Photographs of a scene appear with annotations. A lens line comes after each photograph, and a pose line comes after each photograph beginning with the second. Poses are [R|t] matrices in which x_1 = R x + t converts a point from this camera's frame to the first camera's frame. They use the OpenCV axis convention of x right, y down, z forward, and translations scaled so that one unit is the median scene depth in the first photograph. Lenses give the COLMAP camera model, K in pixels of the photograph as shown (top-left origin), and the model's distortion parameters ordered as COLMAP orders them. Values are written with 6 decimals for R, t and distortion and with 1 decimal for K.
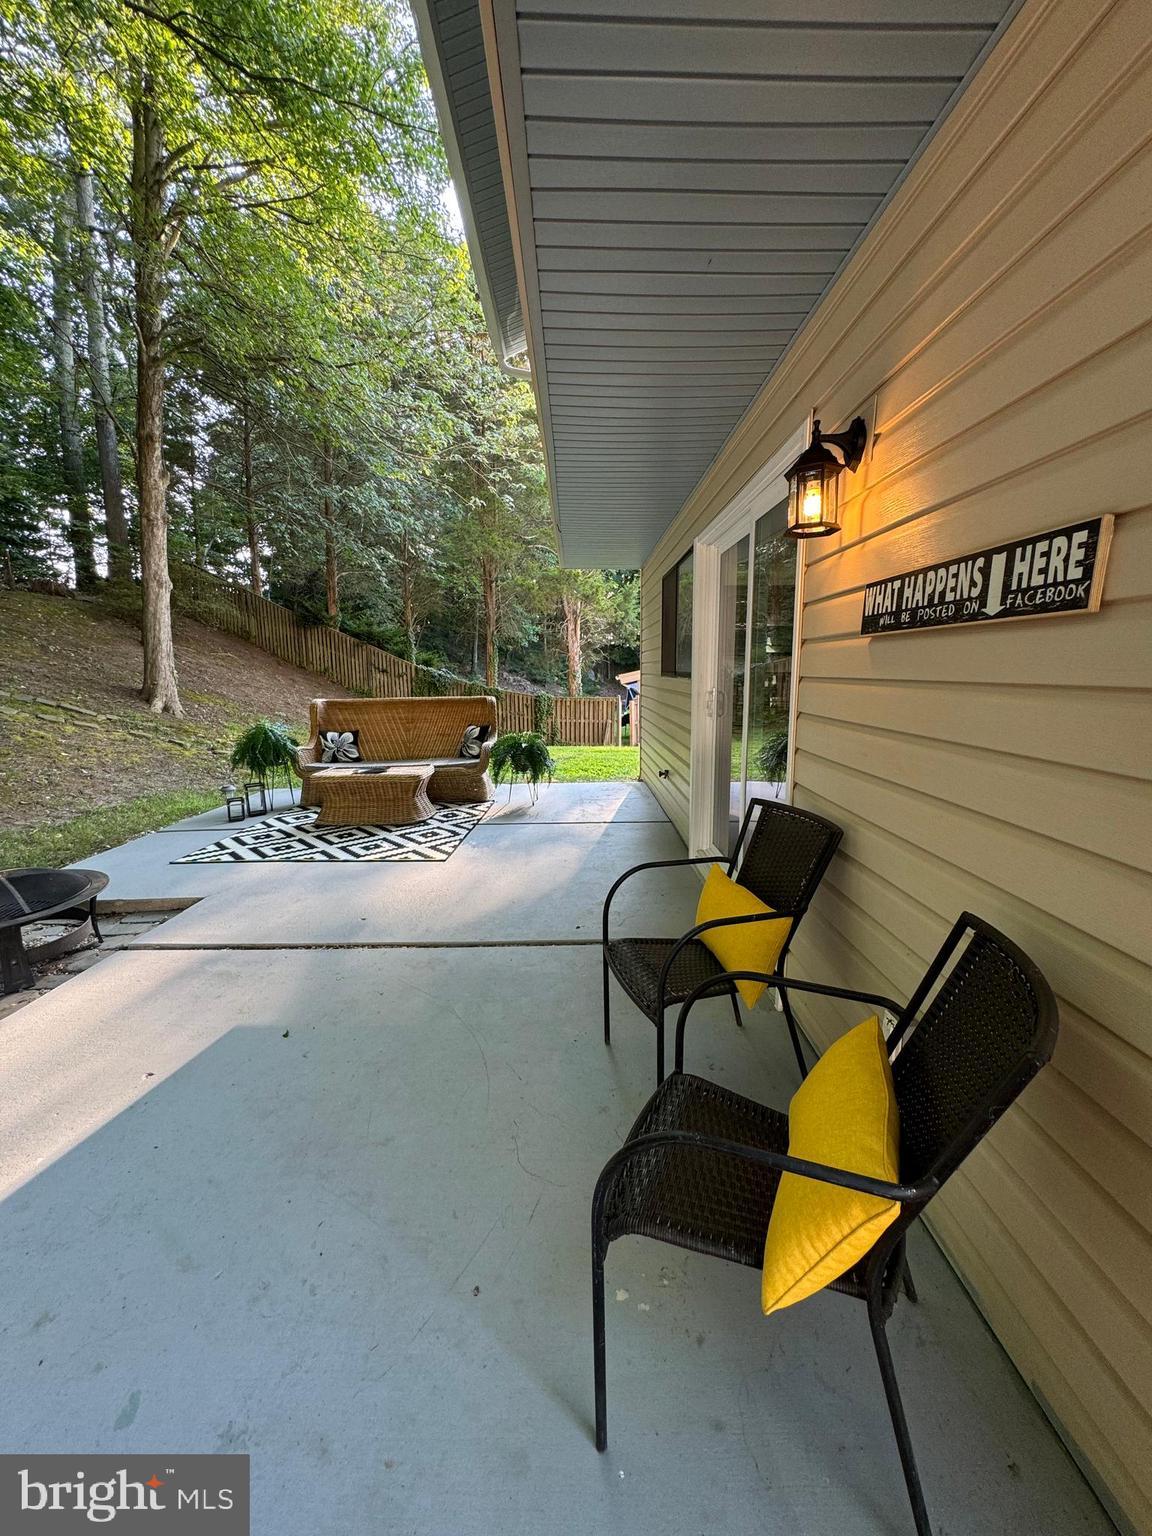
lens RADIAL K [[612.9, 0, 576.0], [0, 612.9, 768.0], [0, 0, 1]] dist [0.001380, -0.000082]
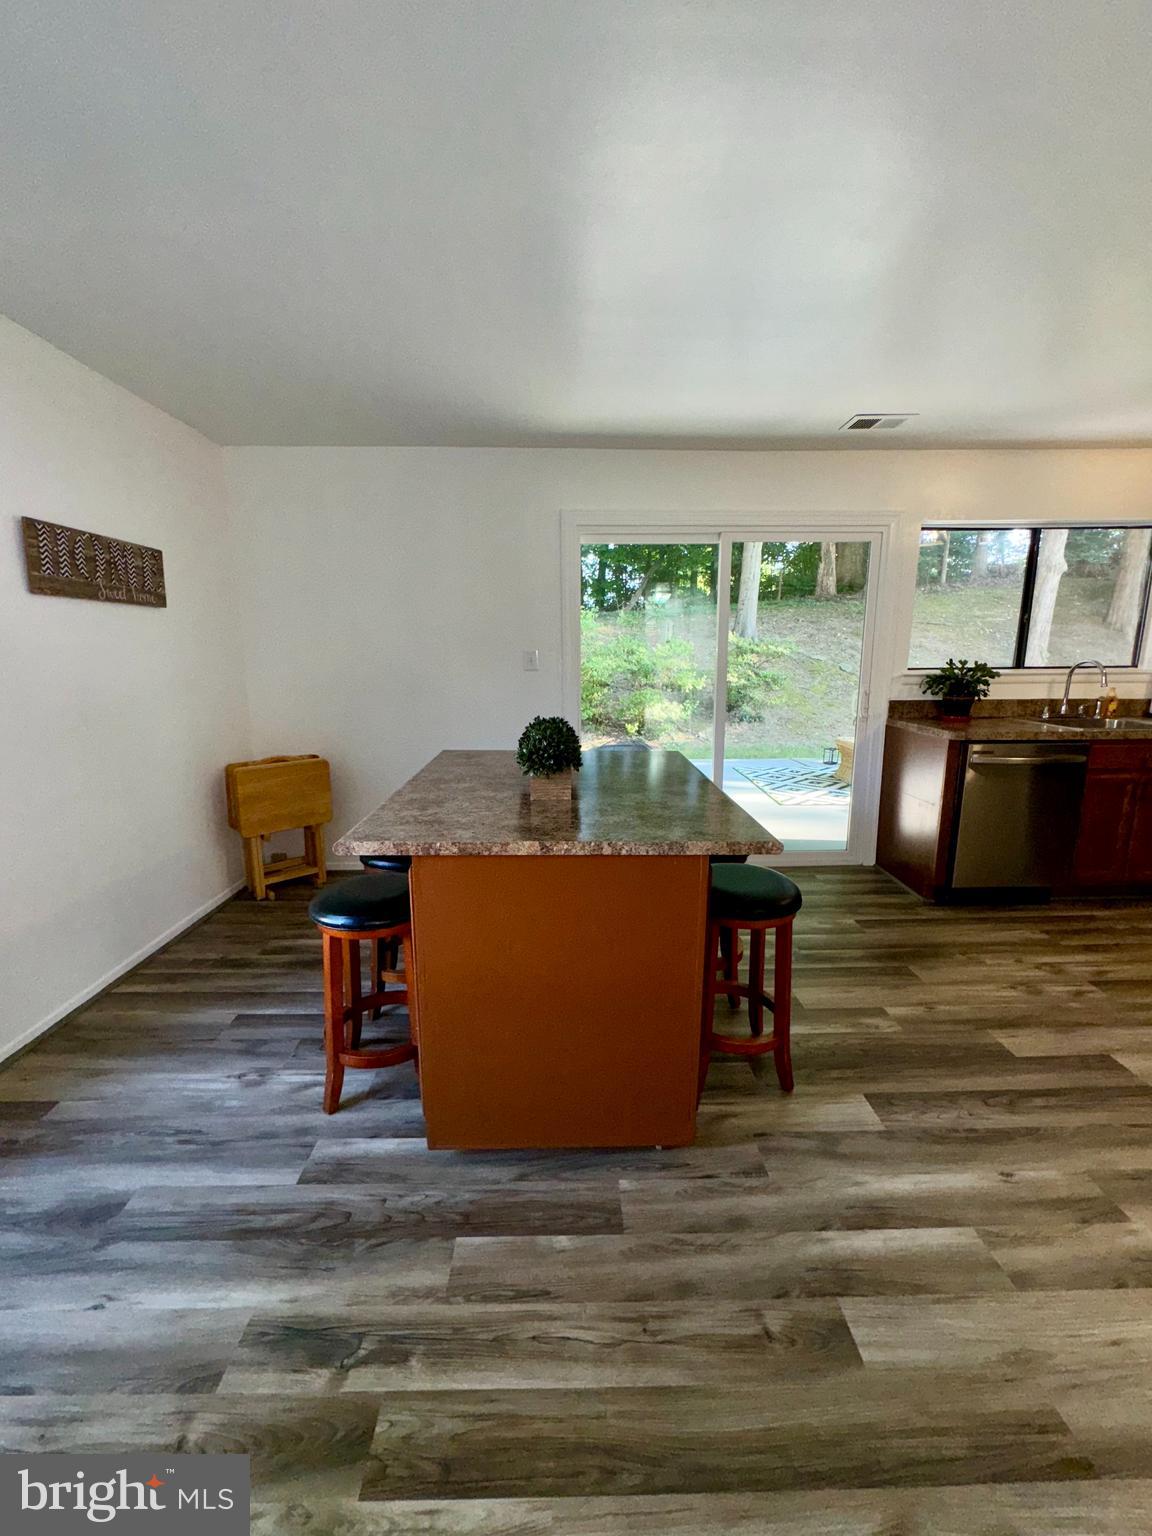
lens RADIAL K [[612.9, 0, 576.0], [0, 612.9, 768.0], [0, 0, 1]] dist [-0.003733, -0.000336]
pose [[0.015080, 0.199782, -0.979724, 0.680083], [-0.151664, 0.968956, 0.195251, -0.081324], [0.988317, 0.145645, 0.044912, 0.329463]]
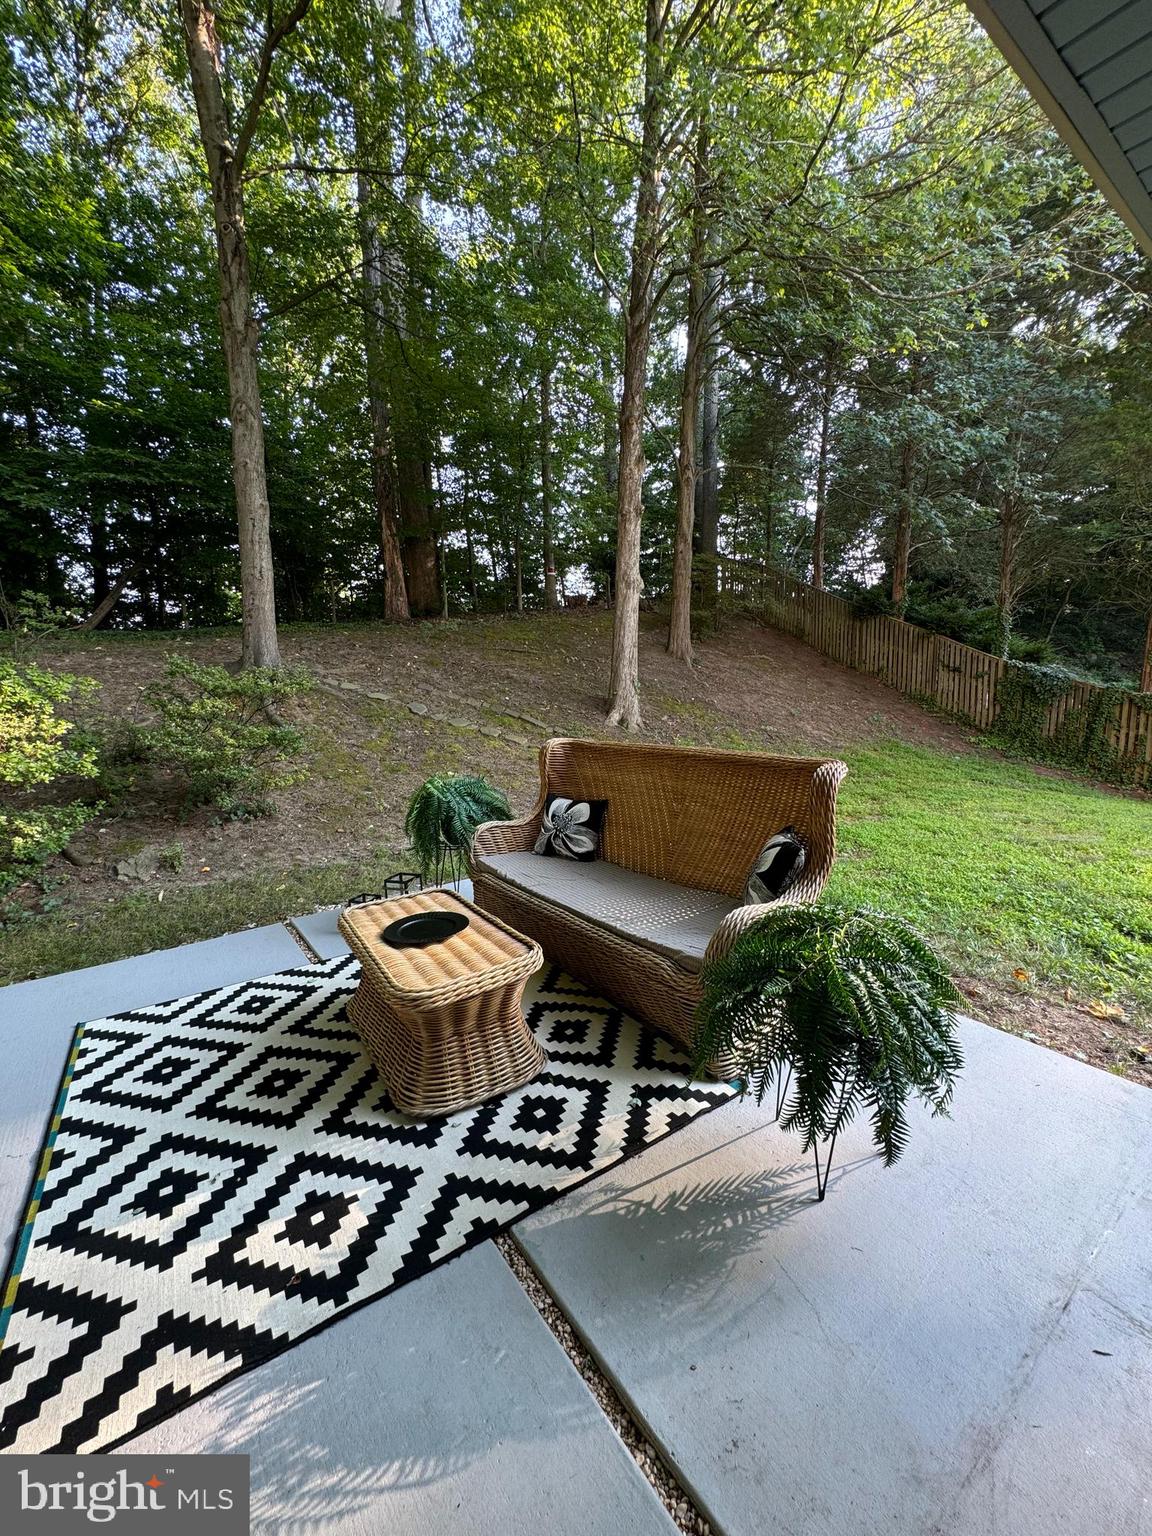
lens RADIAL K [[612.9, 0, 576.0], [0, 612.9, 768.0], [0, 0, 1]] dist [-0.003733, -0.000336]
pose [[0.587322, 0.105349, -0.802468, 0.057579], [-0.101464, 0.993254, 0.056135, -0.121281], [0.802969, 0.048452, 0.594049, 0.683739]]
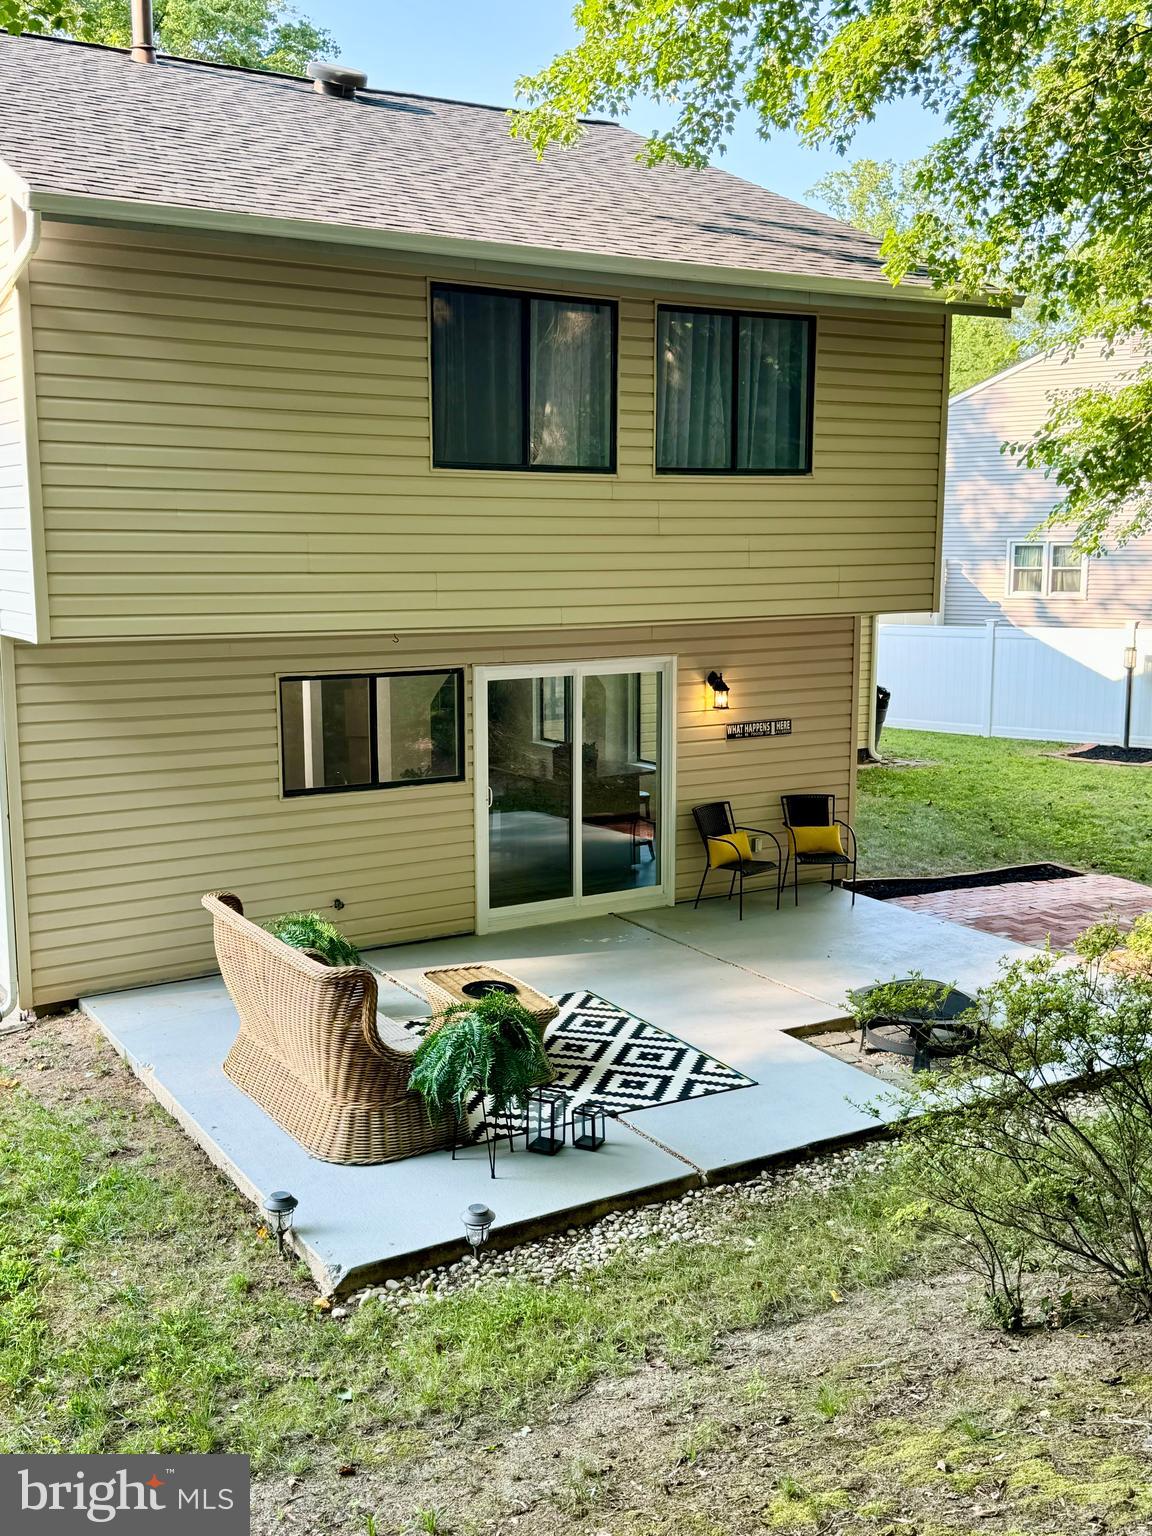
lens RADIAL K [[1562.7, 0, 581.6], [0, 1562.7, 773.6], [0, 0, 1]] dist [0.176676, -0.417512]
pose [[-0.534835, -0.124666, 0.835709, -1.495321], [0.135443, 0.963617, 0.230427, -0.506065], [-0.834030, 0.236432, -0.498491, 1.431364]]
